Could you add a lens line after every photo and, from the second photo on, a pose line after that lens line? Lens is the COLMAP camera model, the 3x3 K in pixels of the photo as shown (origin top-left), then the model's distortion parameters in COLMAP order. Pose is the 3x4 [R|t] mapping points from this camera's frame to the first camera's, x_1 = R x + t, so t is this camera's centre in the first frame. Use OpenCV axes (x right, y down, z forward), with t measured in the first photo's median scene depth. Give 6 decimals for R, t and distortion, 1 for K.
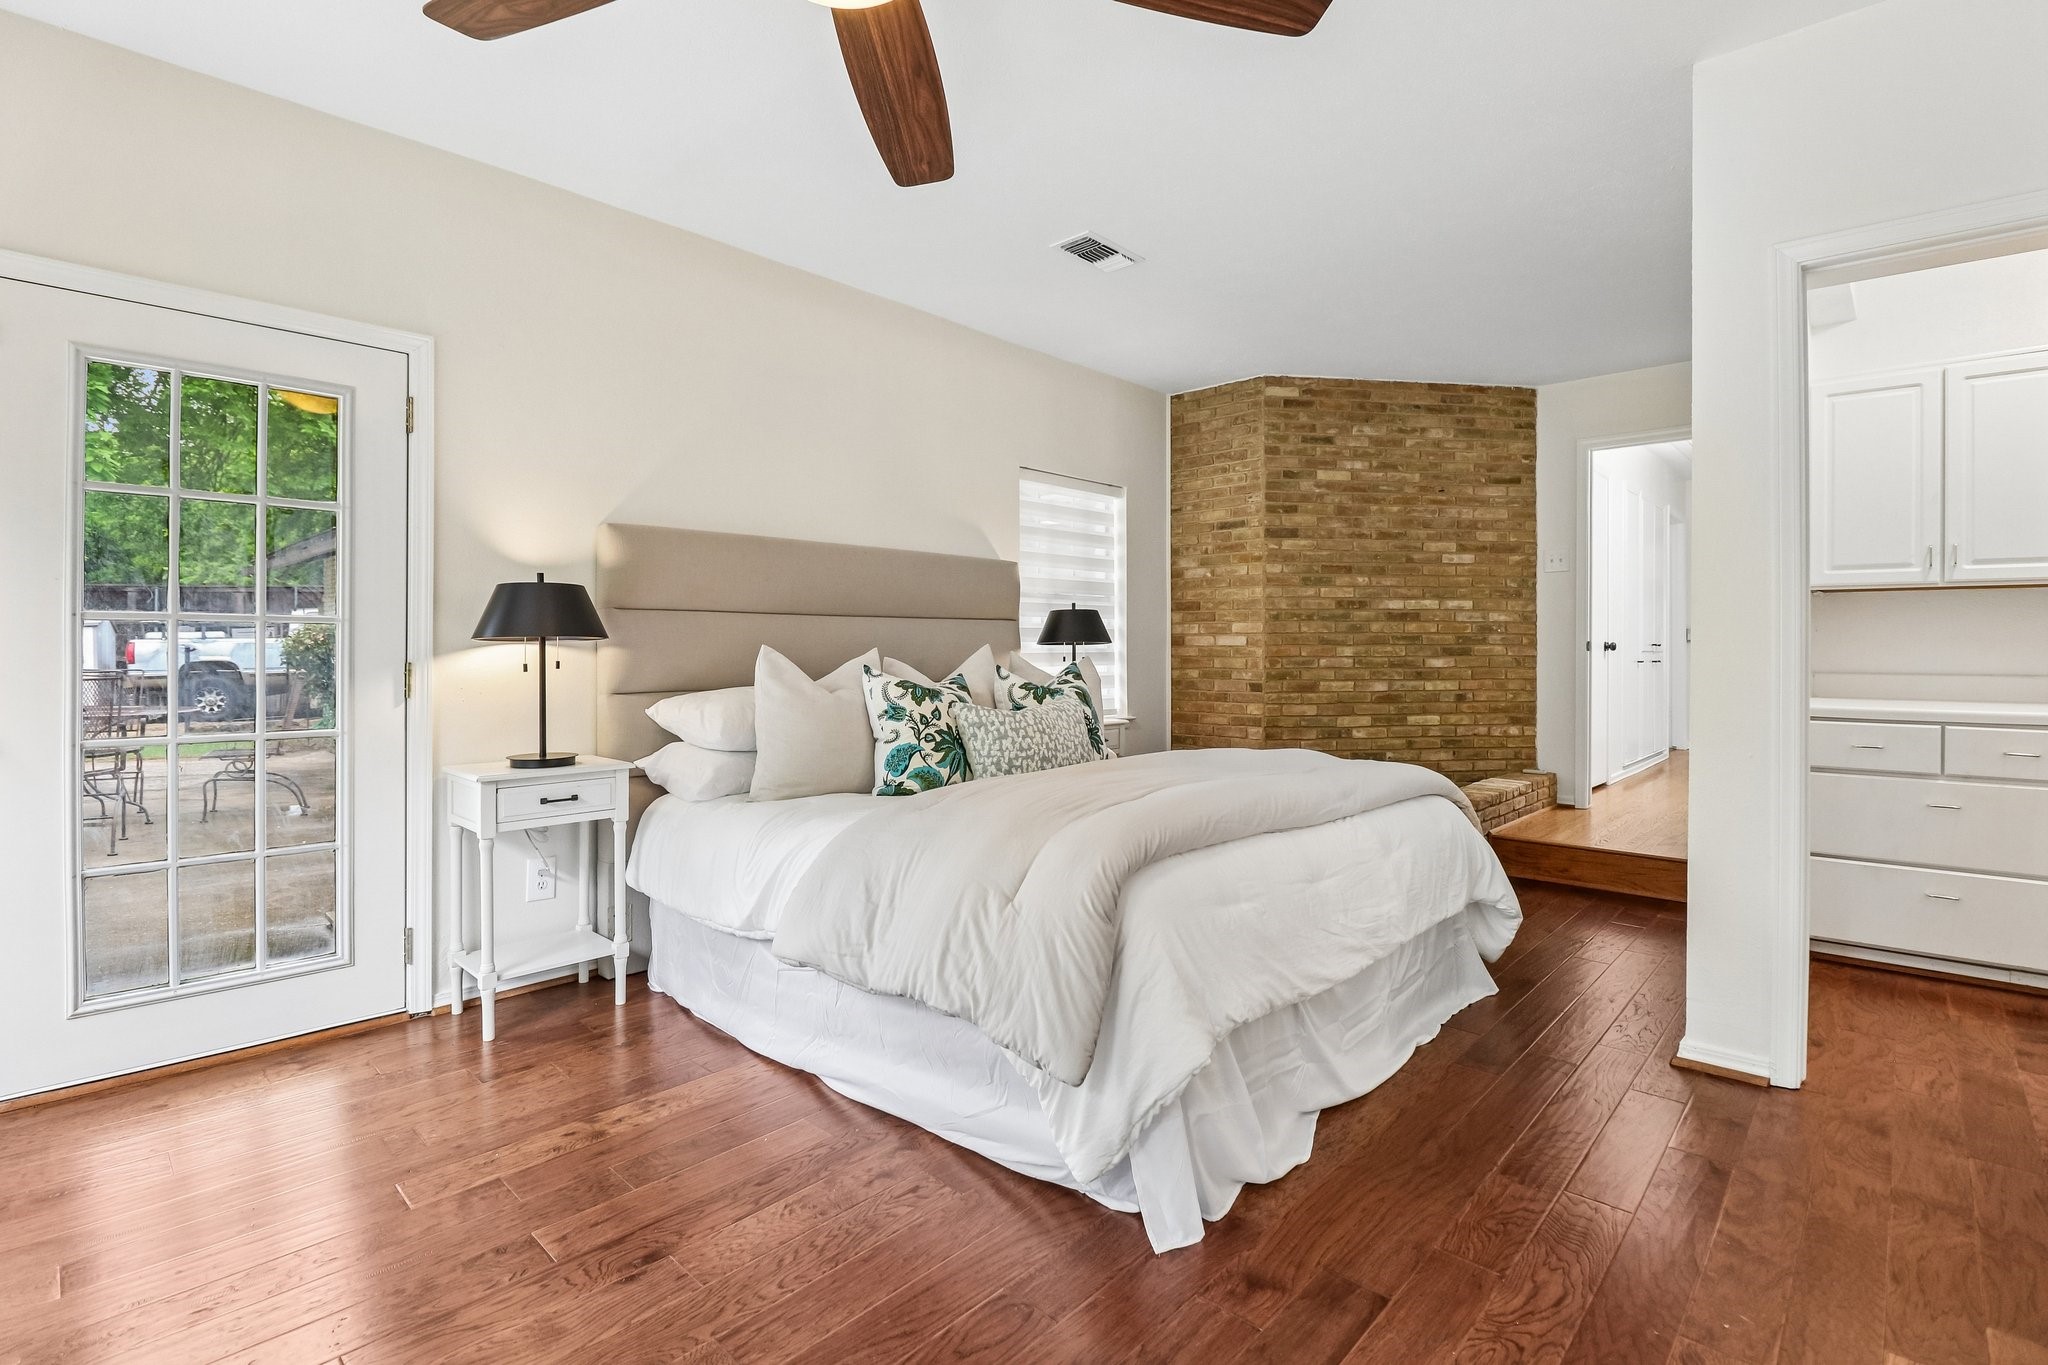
lens RADIAL K [[942.0, 0, 1024.4], [0, 942.0, 651.7], [0, 0, 1]] dist [0.002078, -0.016022]
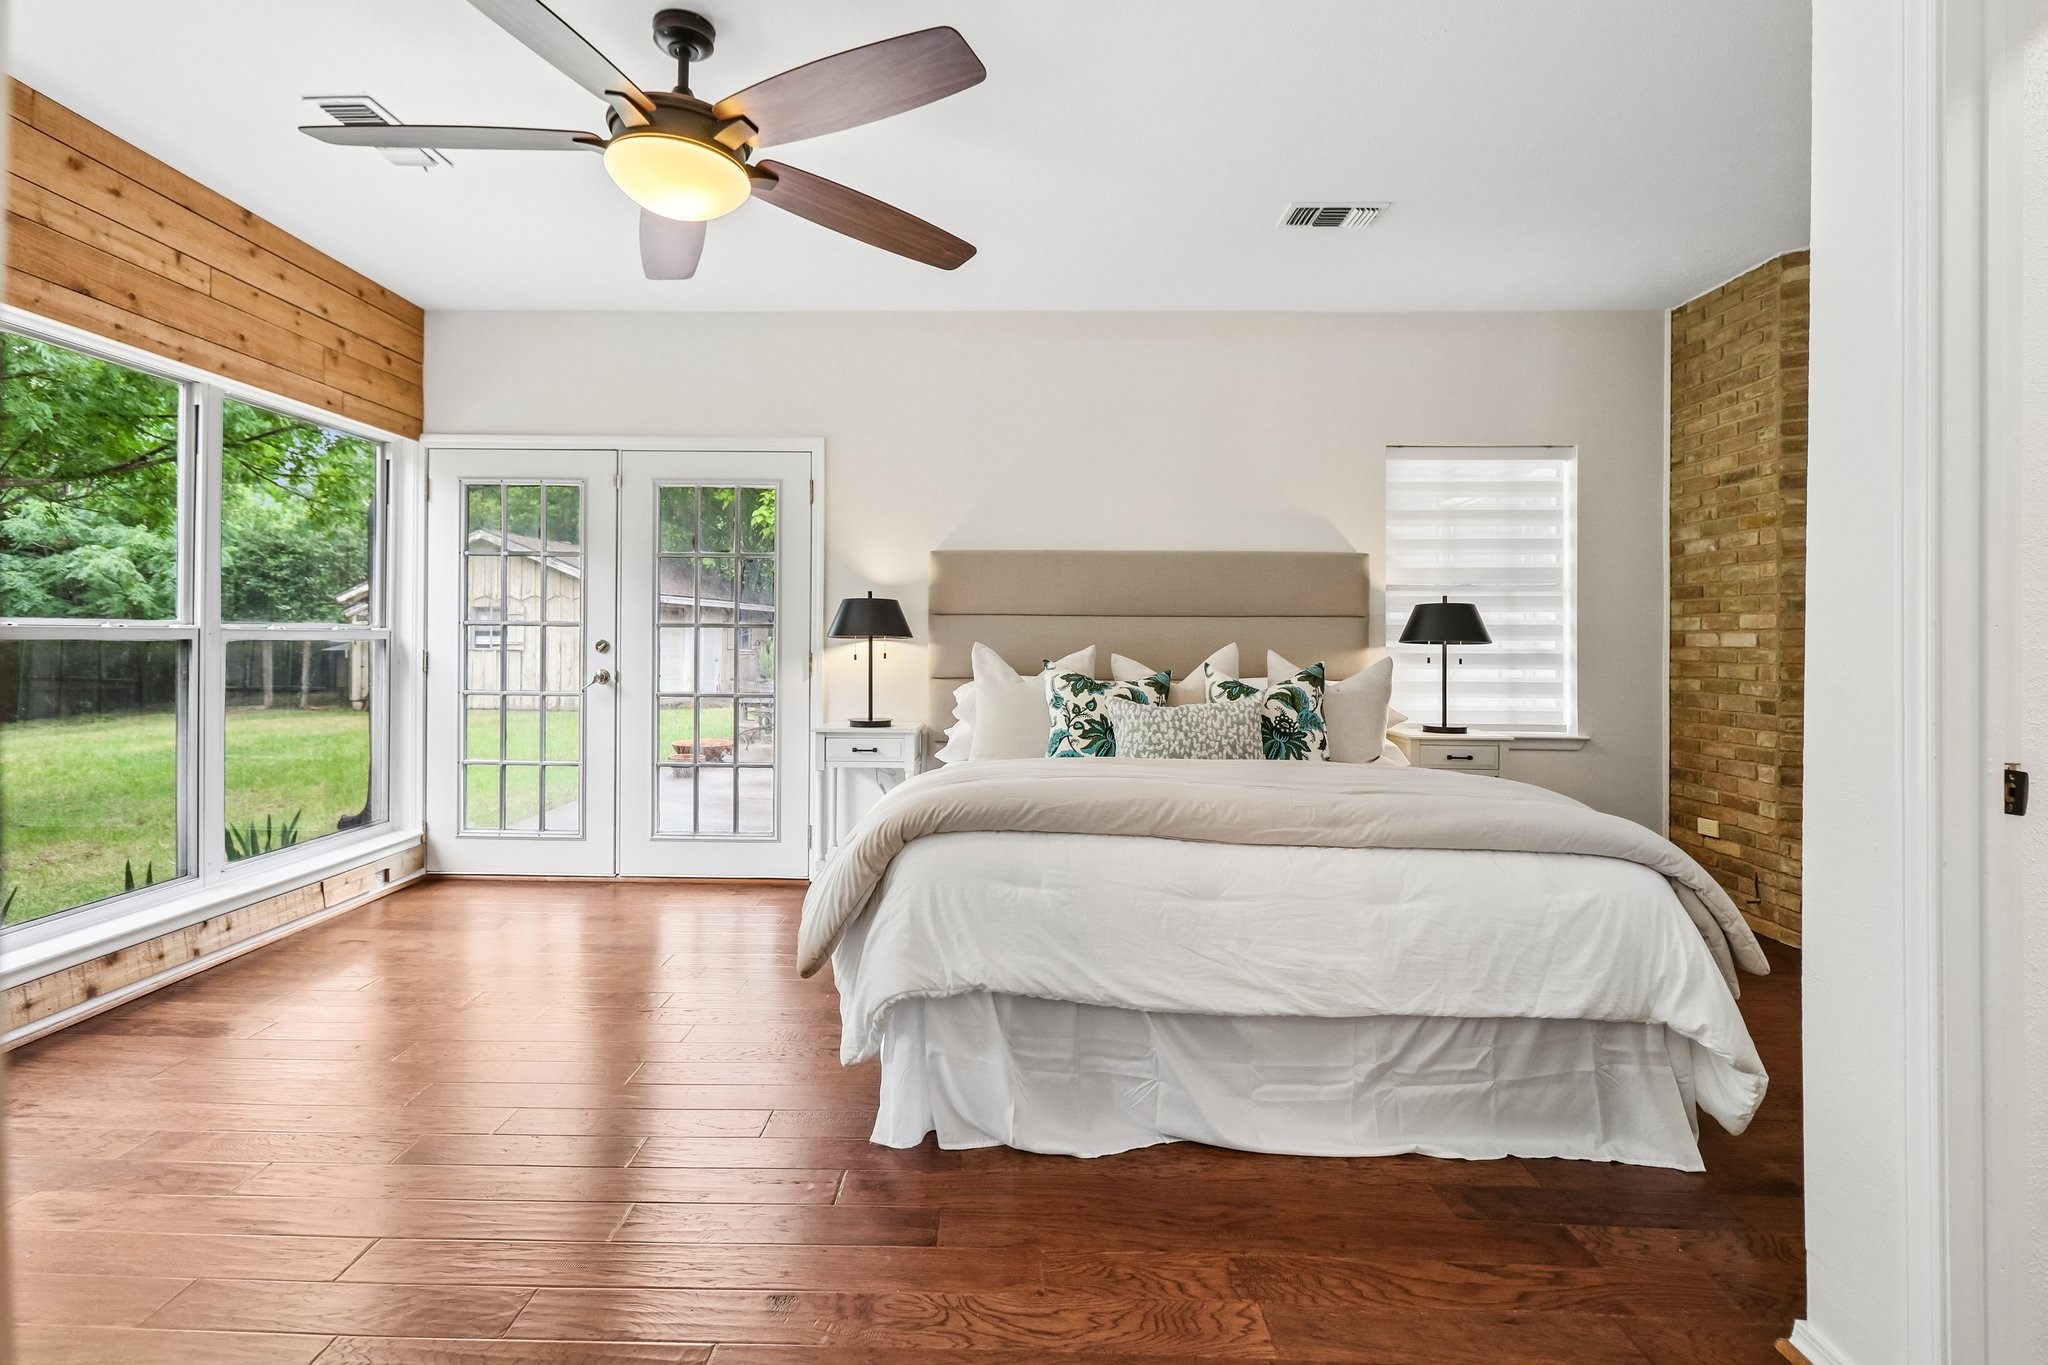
lens RADIAL K [[970.1, 0, 983.7], [0, 970.1, 634.0], [0, 0, 1]] dist [0.028168, 0.000005]
pose [[0.662727, -0.002527, -0.748857, 0.410370], [-0.010352, 0.999868, -0.012536, -0.001085], [0.748789, 0.016060, 0.662613, 0.089196]]
